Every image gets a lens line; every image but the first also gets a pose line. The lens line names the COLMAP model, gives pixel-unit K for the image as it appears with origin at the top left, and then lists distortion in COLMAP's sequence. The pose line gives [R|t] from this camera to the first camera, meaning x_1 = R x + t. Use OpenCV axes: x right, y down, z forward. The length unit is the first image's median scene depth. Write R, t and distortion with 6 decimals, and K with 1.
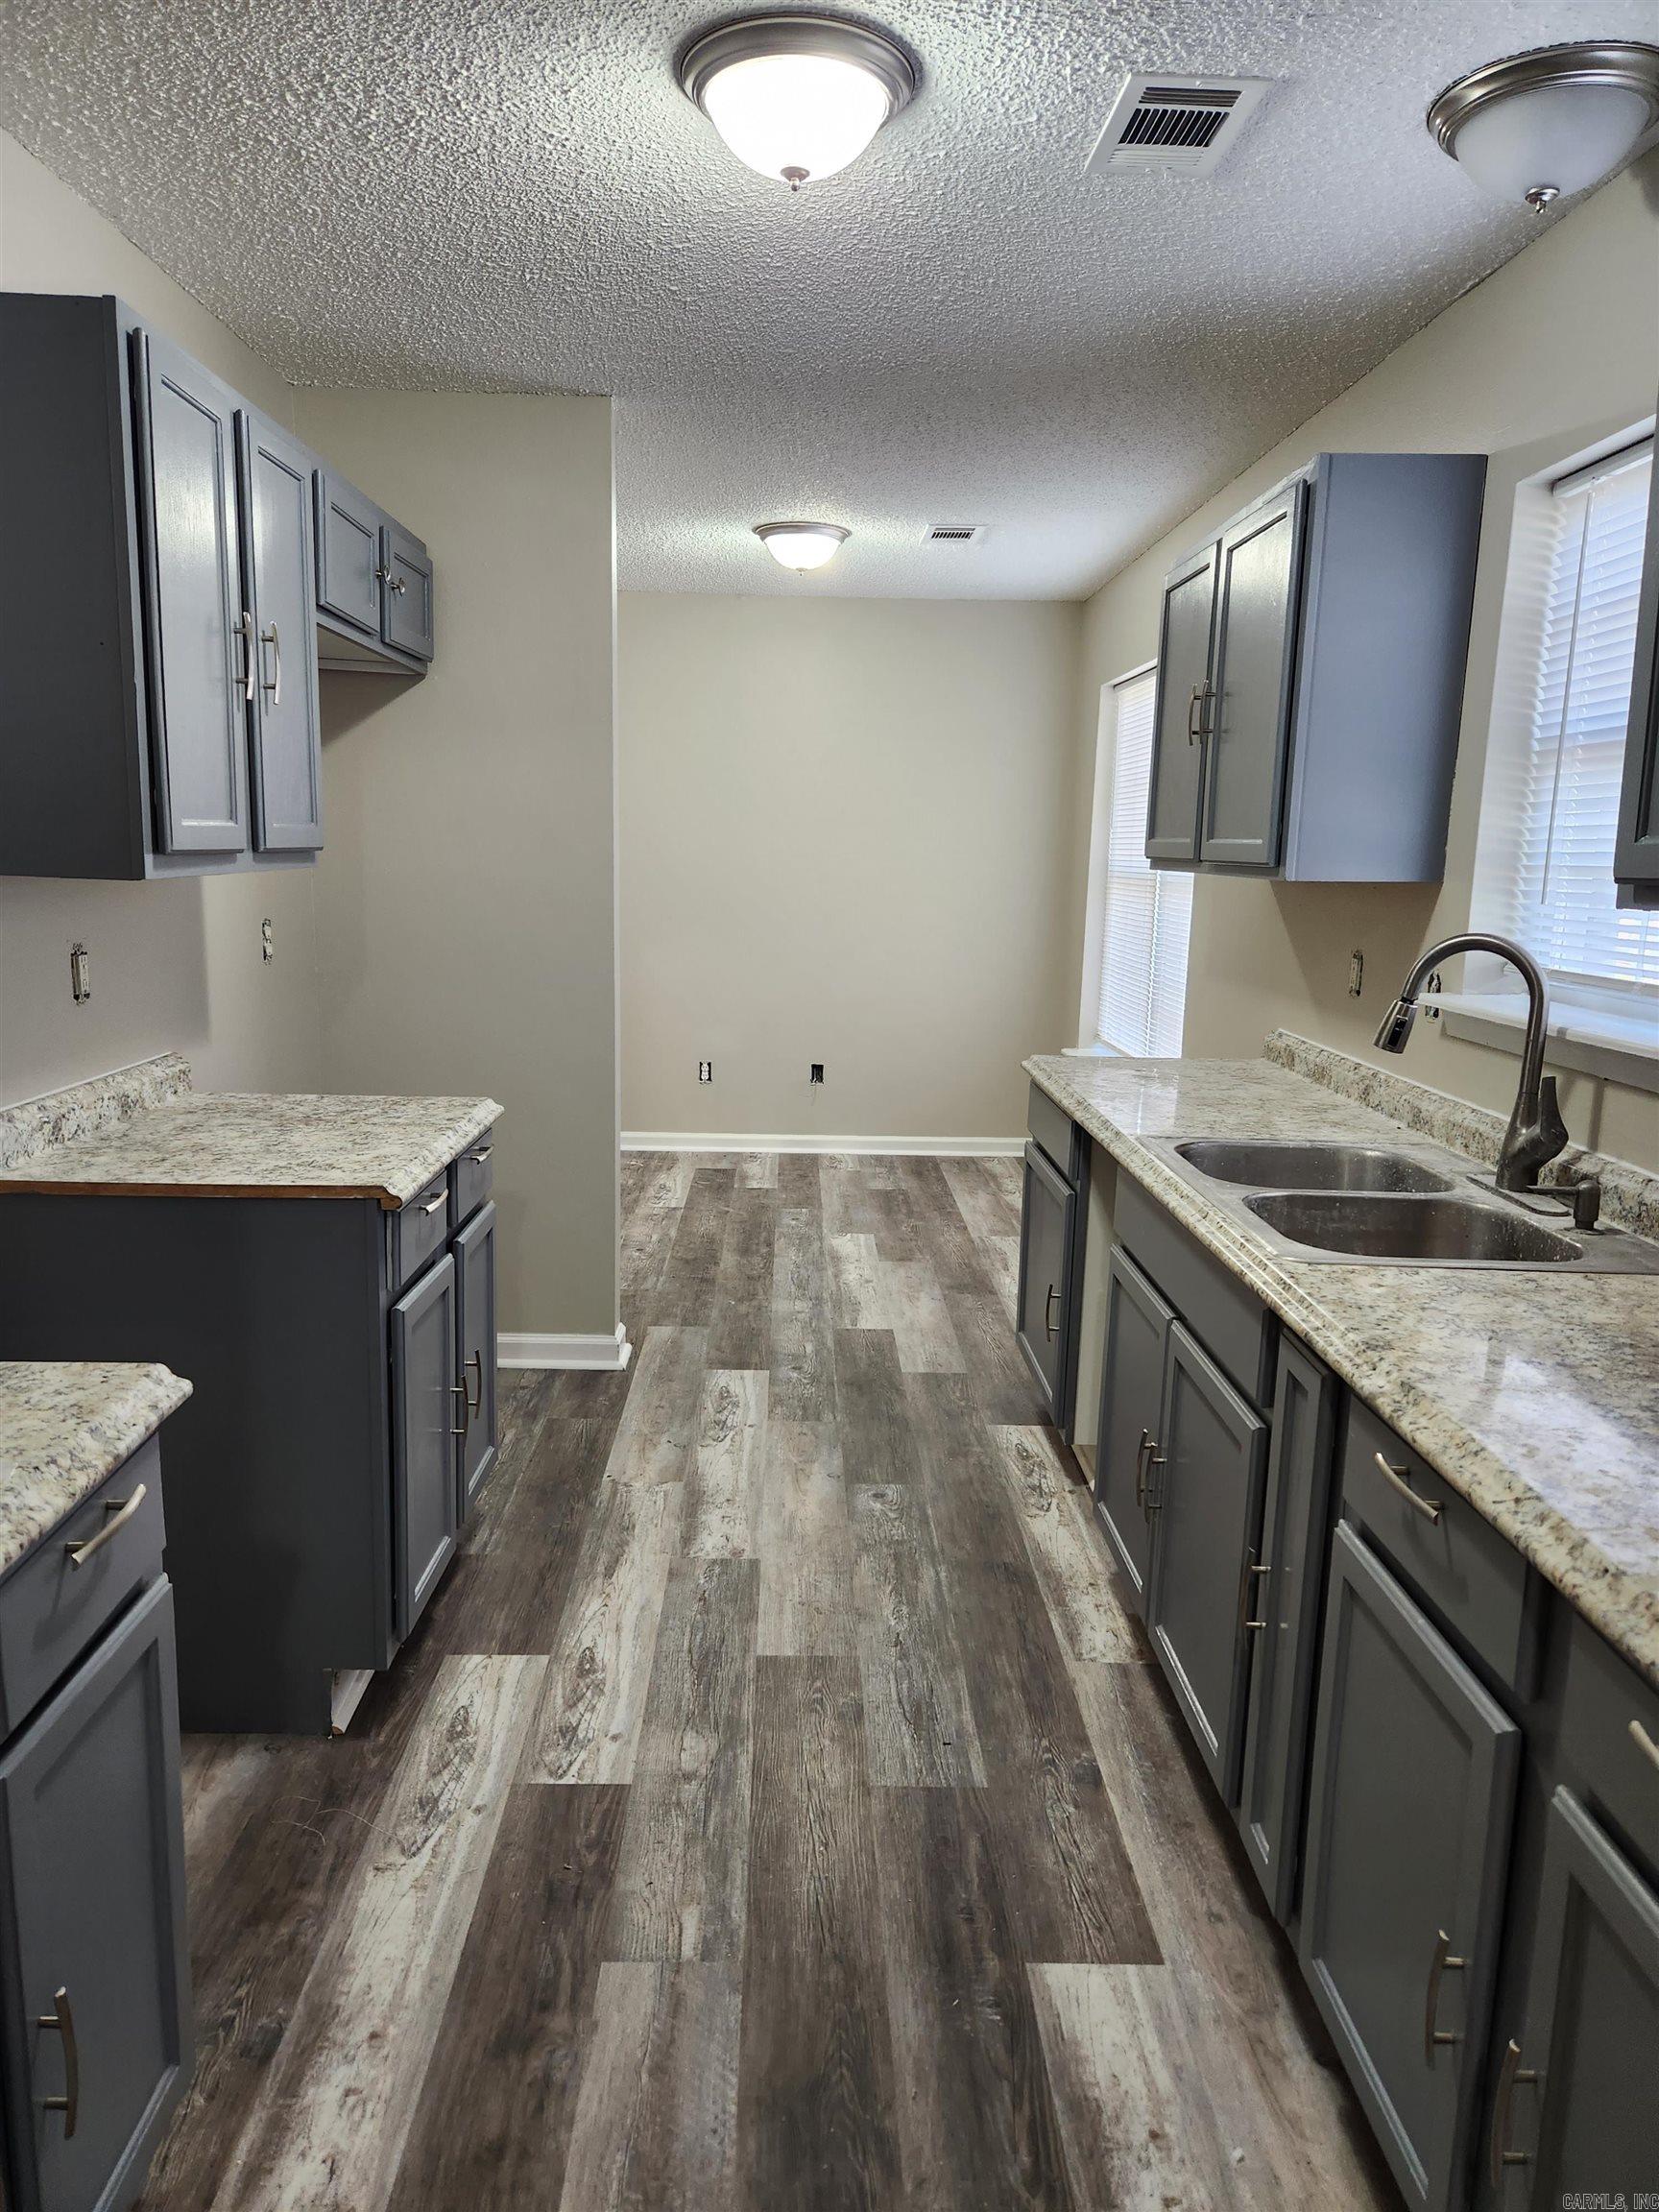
lens RADIAL K [[1490.4, 0, 819.9], [0, 1490.4, 1098.4], [0, 0, 1]] dist [0.077246, -0.061697]
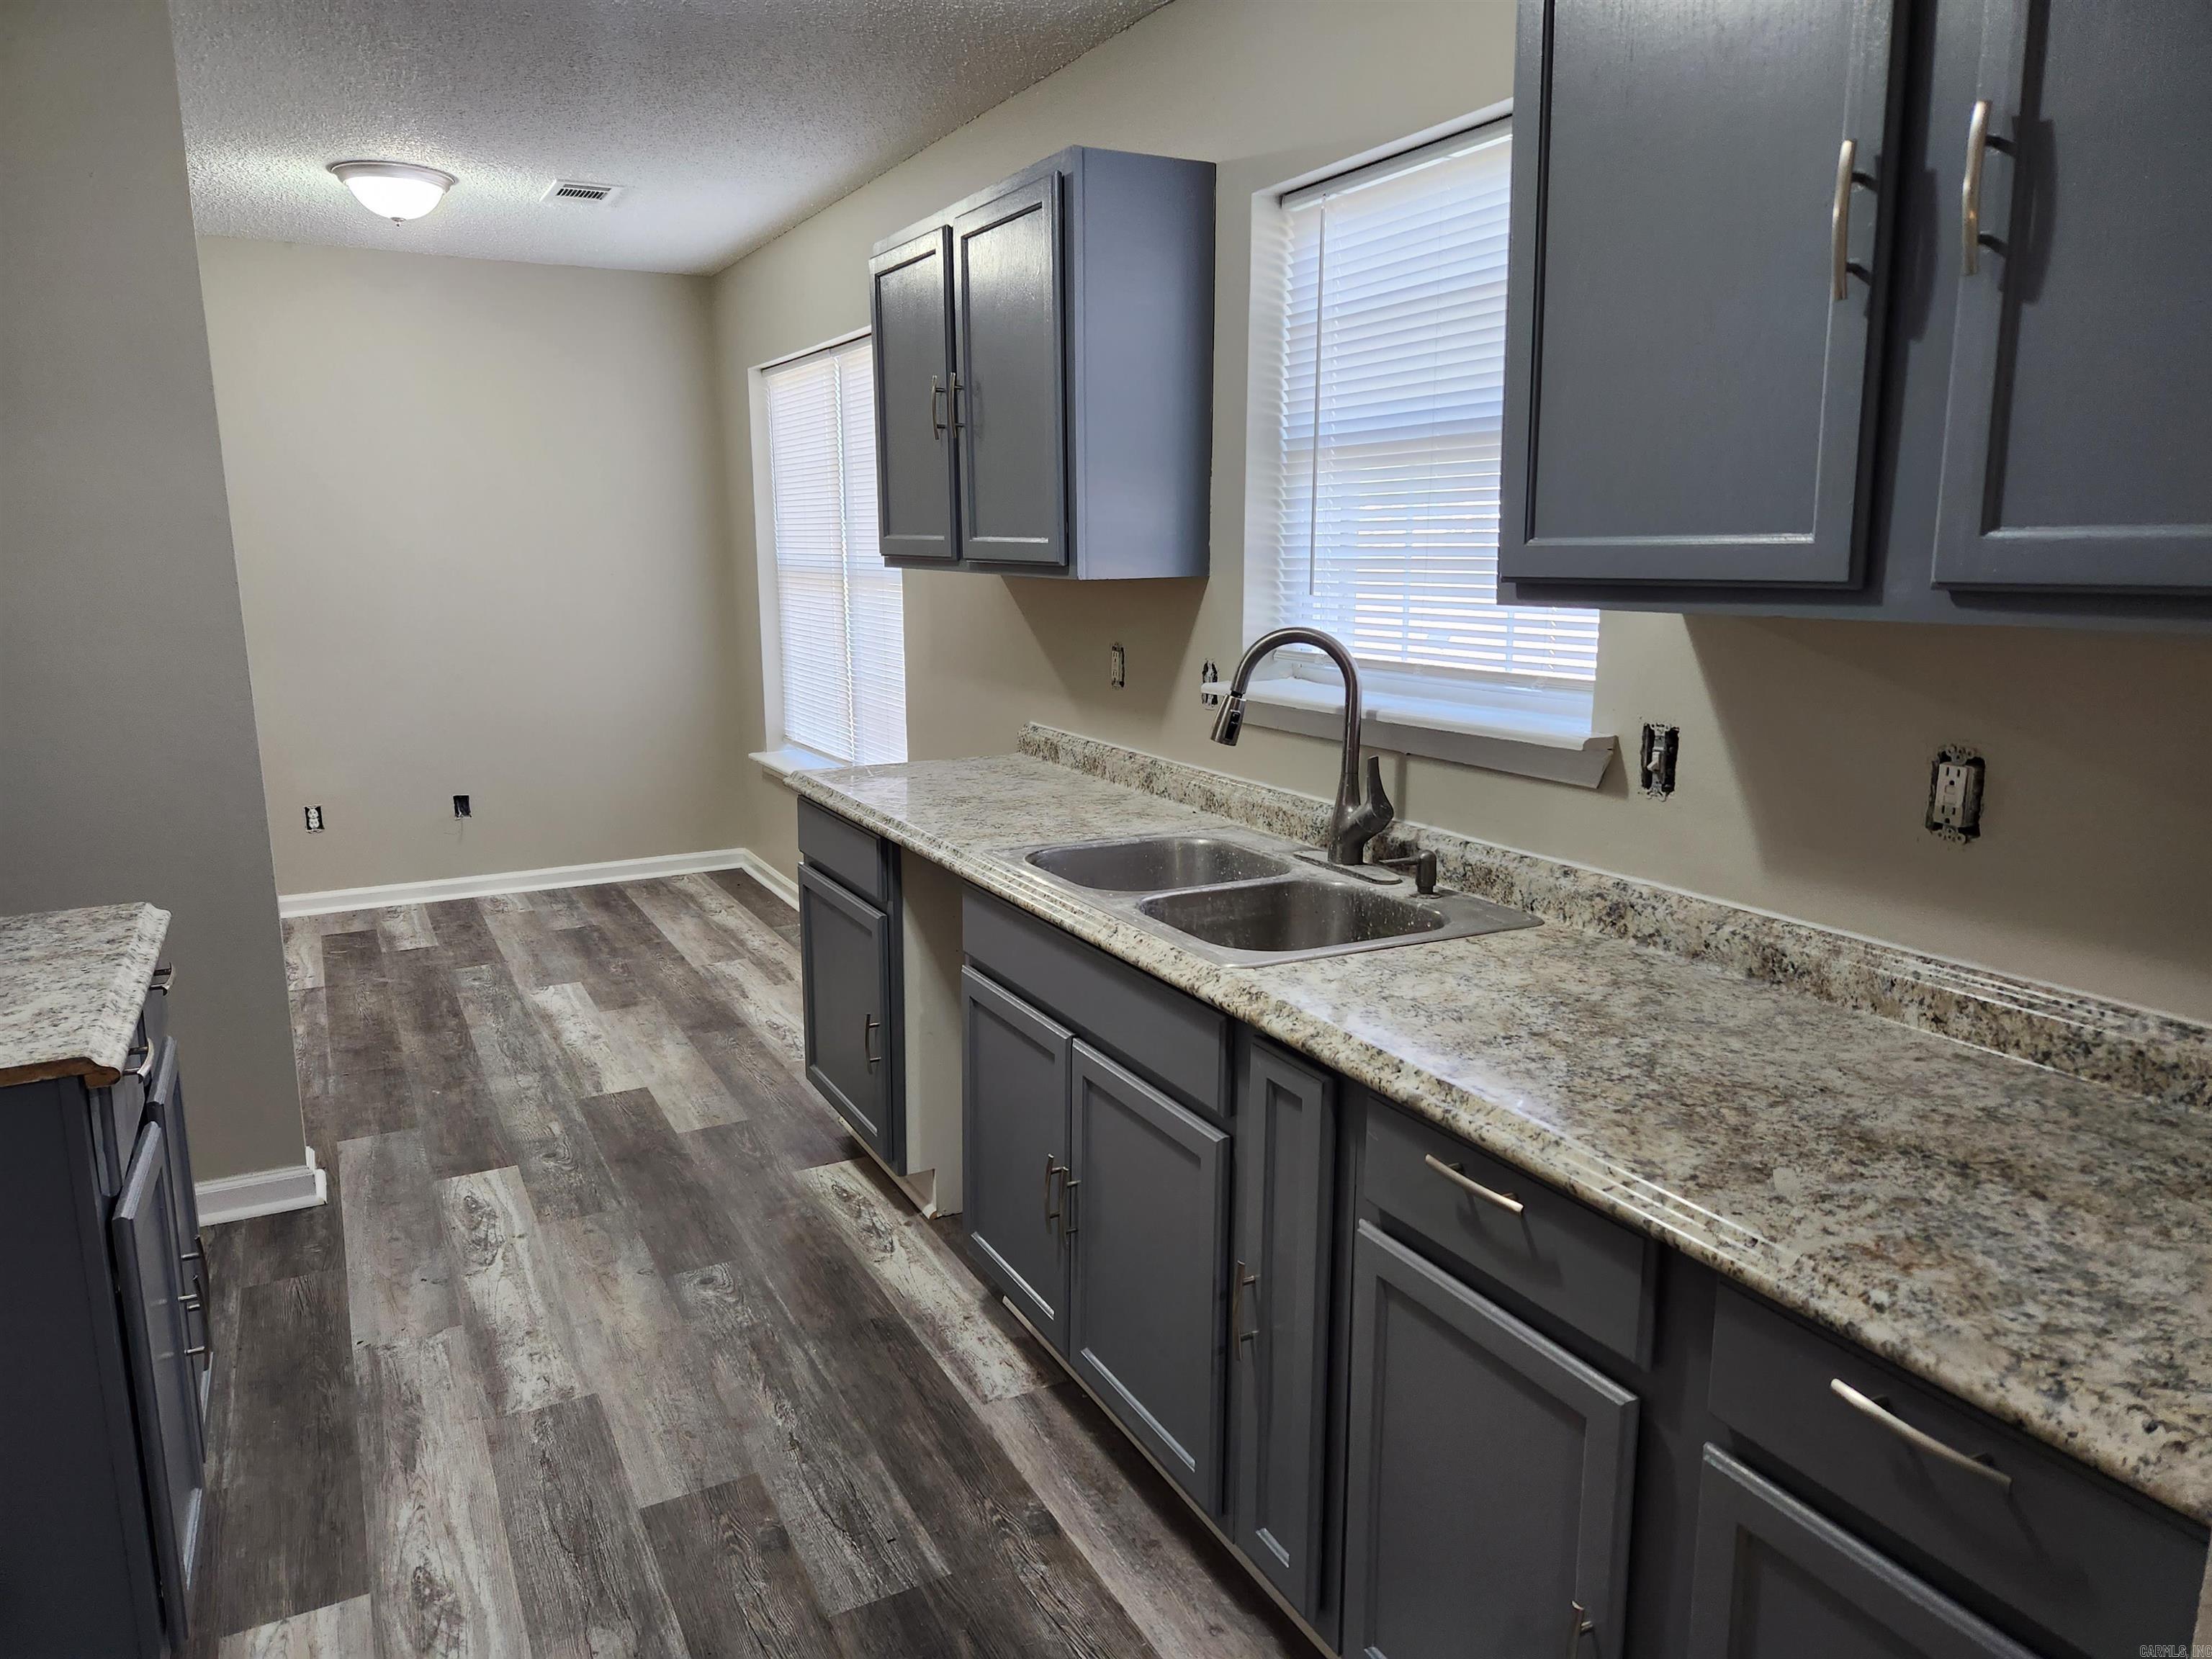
lens RADIAL K [[1490.4, 0, 1112.0], [0, 1490.4, 824.5], [0, 0, 1]] dist [0.077246, -0.061697]
pose [[0.889396, -0.112467, 0.443088, -0.133149], [0.099933, 0.993654, 0.051624, -0.032773], [-0.446082, -0.001635, 0.894991, 0.102364]]
